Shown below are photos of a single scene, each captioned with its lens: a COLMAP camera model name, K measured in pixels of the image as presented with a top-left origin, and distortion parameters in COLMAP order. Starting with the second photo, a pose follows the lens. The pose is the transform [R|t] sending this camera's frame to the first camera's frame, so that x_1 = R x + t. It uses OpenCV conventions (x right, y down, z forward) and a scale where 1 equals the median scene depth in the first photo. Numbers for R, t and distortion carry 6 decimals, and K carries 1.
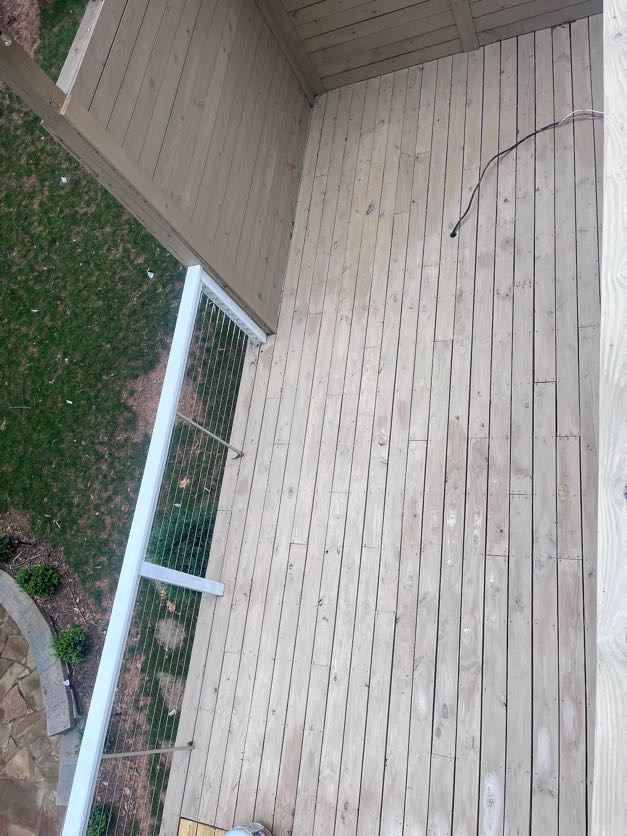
lens RADIAL K [[633.7, 0, 308.9], [0, 633.7, 415.9], [0, 0, 1]] dist [0.075400, -0.103434]
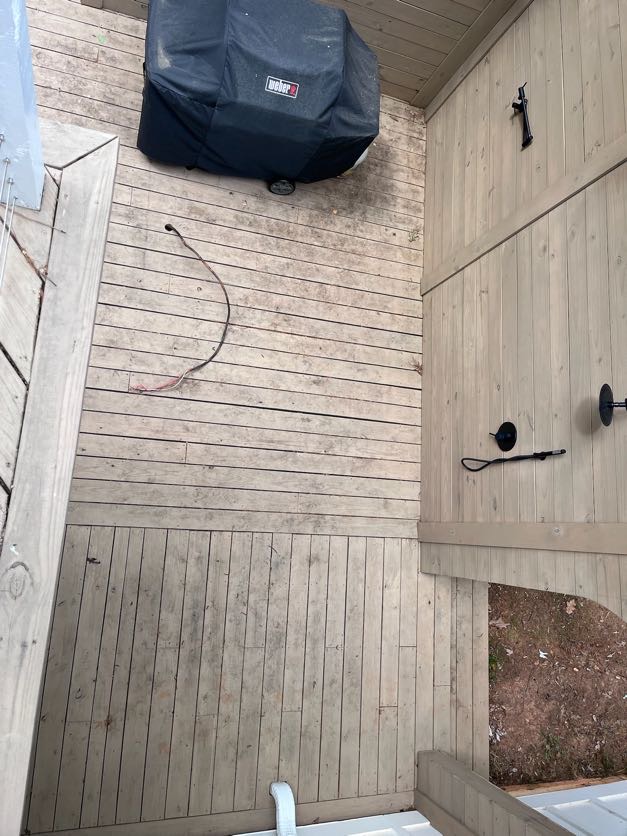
lens RADIAL K [[633.2, 0, 313.5], [0, 633.2, 418.0], [0, 0, 1]] dist [0.073123, -0.099035]
pose [[-0.070255, 0.961448, 0.265861, 0.198833], [-0.996070, -0.082025, 0.033416, -0.454790], [0.053935, -0.262469, 0.963432, 0.101909]]
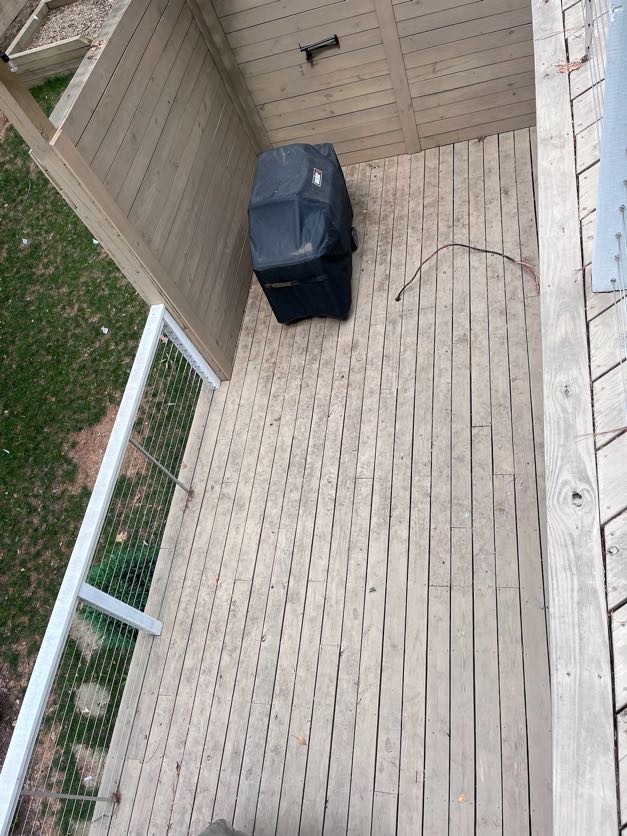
lens RADIAL K [[640.1, 0, 312.4], [0, 640.1, 416.4], [0, 0, 1]] dist [0.070039, -0.082877]
pose [[0.993025, 0.053468, 0.105081, -0.022944], [-0.034026, 0.983301, -0.178776, 0.102159], [-0.112885, 0.173954, 0.978262, -0.027661]]
